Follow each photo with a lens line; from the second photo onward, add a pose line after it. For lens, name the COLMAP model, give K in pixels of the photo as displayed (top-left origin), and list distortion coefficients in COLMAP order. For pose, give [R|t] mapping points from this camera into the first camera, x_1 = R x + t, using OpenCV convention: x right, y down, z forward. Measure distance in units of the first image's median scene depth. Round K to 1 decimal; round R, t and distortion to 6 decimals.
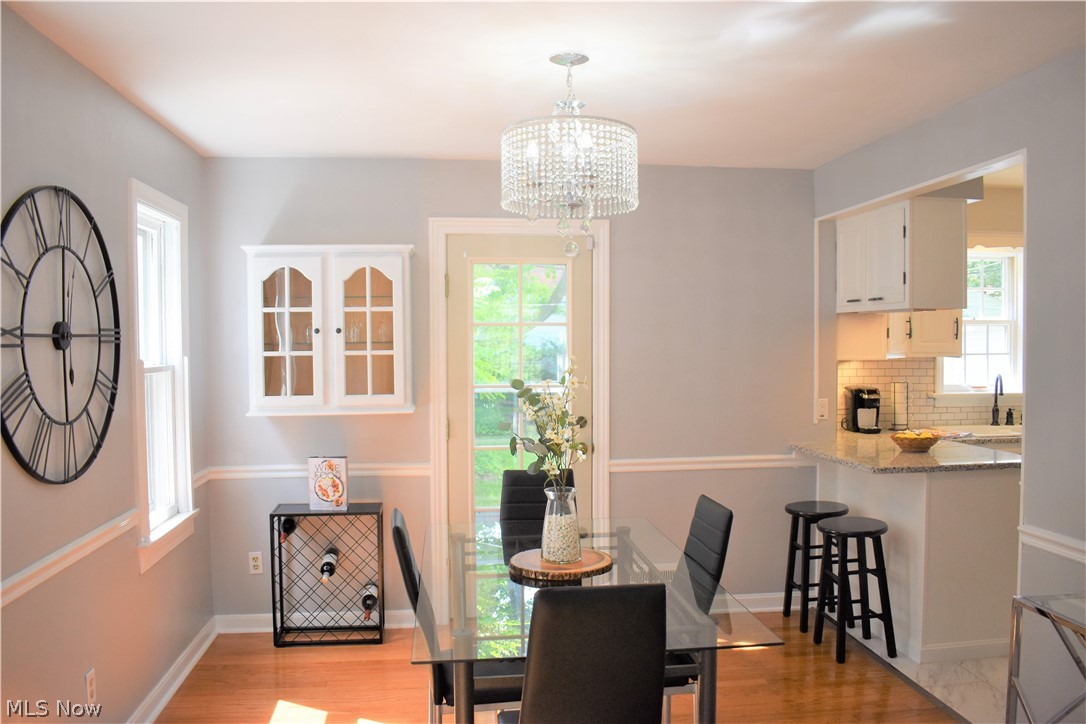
lens RADIAL K [[857.5, 0, 543.0], [0, 857.5, 362.0], [0, 0, 1]] dist [-0.091629, 0.008566]
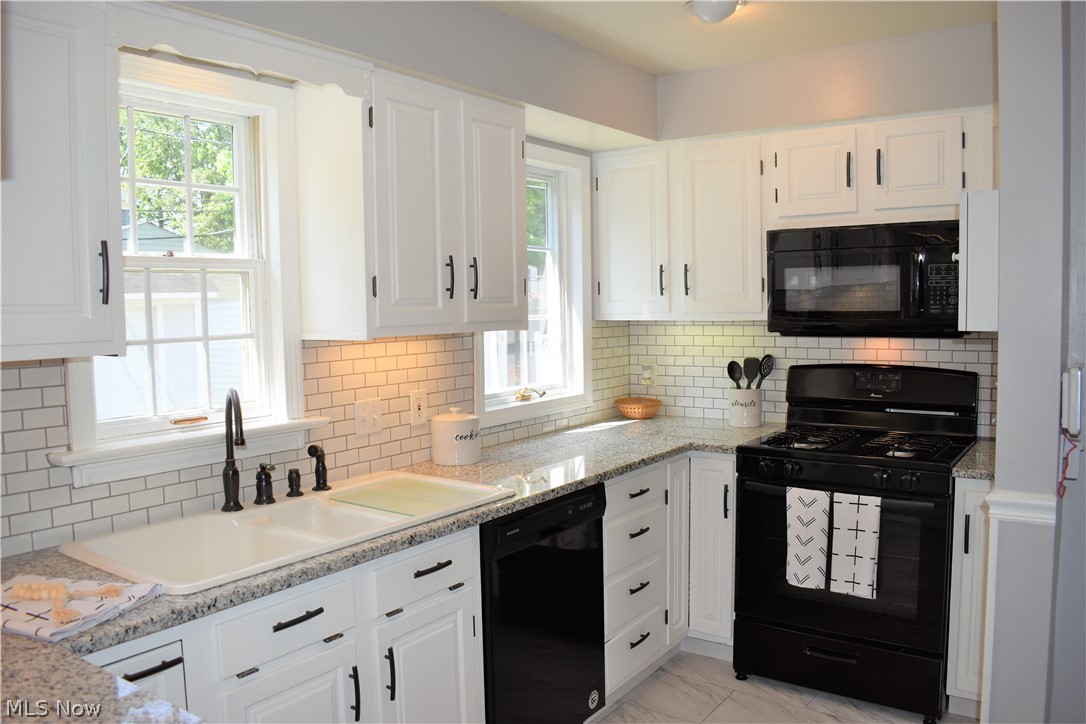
lens RADIAL K [[857.5, 0, 543.0], [0, 857.5, 362.0], [0, 0, 1]] dist [-0.091629, 0.008566]
pose [[0.675337, -0.060227, 0.735046, 0.439578], [0.035565, 0.998160, 0.049109, -0.016770], [-0.736651, -0.007024, 0.676236, 0.774845]]
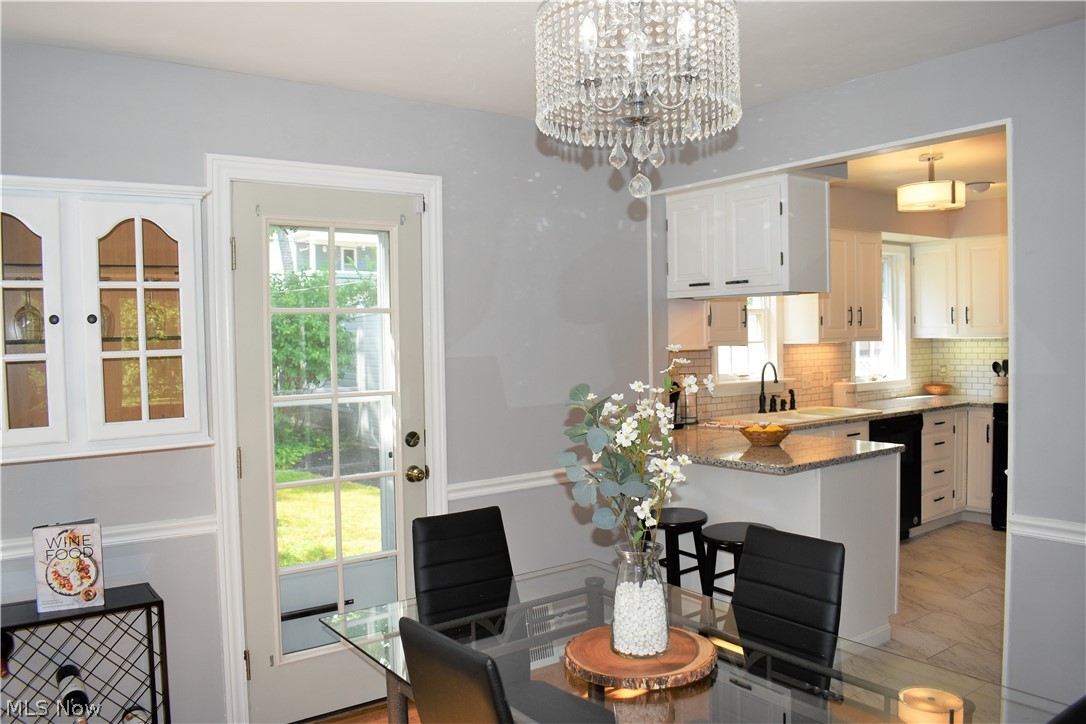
lens RADIAL K [[857.5, 0, 543.0], [0, 857.5, 362.0], [0, 0, 1]] dist [-0.091629, 0.008566]
pose [[0.871297, -0.028578, 0.489924, -0.243160], [0.028527, 0.999564, 0.007573, -0.000925], [-0.489927, 0.007378, 0.871732, 0.303281]]
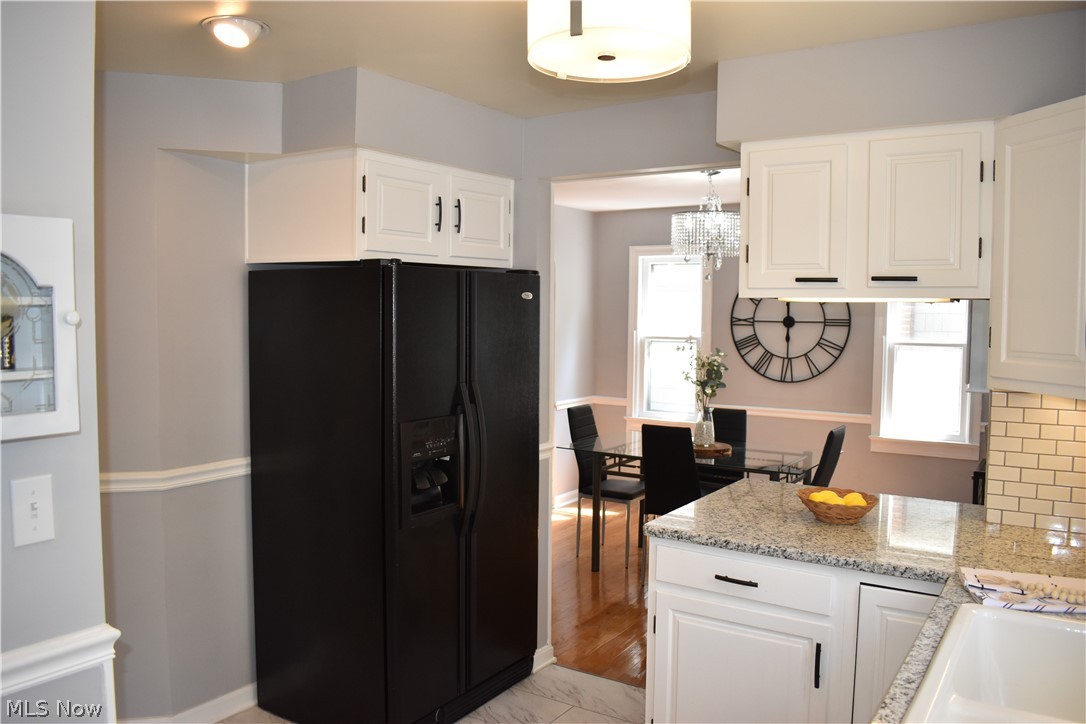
lens RADIAL K [[857.5, 0, 543.0], [0, 857.5, 362.0], [0, 0, 1]] dist [-0.091629, 0.008566]
pose [[-0.646205, 0.039492, -0.762141, 1.106544], [-0.030124, 0.996562, 0.077180, -0.053032], [0.762569, 0.072833, -0.642794, 1.286055]]
